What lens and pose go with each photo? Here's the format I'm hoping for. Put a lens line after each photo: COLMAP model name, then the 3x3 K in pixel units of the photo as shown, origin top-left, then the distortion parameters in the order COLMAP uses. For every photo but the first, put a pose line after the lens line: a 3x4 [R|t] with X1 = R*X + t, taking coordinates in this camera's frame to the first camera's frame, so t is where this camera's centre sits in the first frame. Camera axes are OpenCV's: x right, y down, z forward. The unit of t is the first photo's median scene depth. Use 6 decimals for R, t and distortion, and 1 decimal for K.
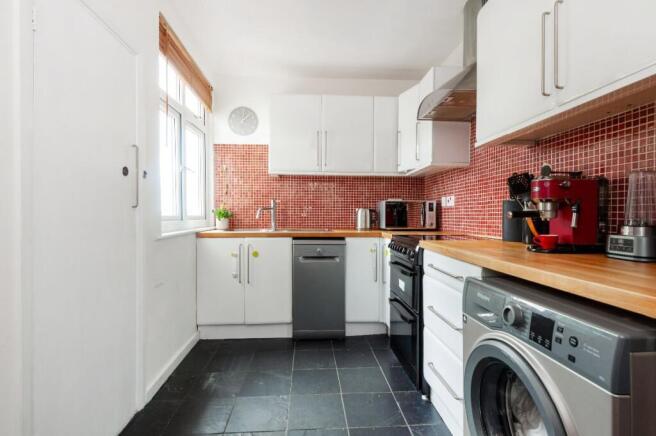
lens RADIAL K [[344.4, 0, 328.0], [0, 344.4, 218.0], [0, 0, 1]] dist [0.025431, -0.000172]
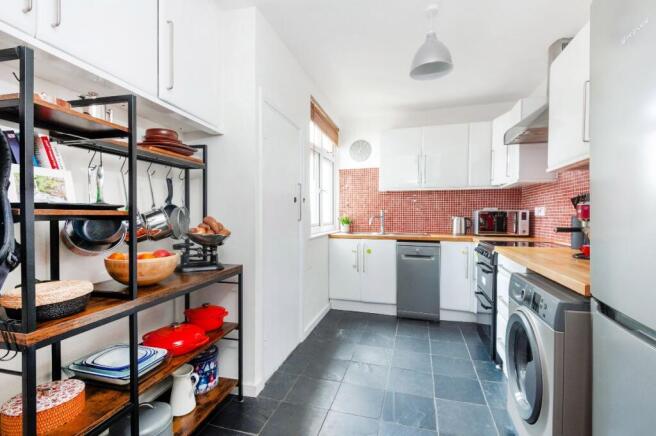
lens RADIAL K [[303.4, 0, 328.0], [0, 303.4, 218.0], [0, 0, 1]] dist [0.034069, -0.000103]
pose [[0.943381, 0.004531, -0.331681, 0.034281], [-0.006868, 0.999959, -0.005874, -0.018563], [0.331641, 0.007819, 0.943373, -0.186026]]
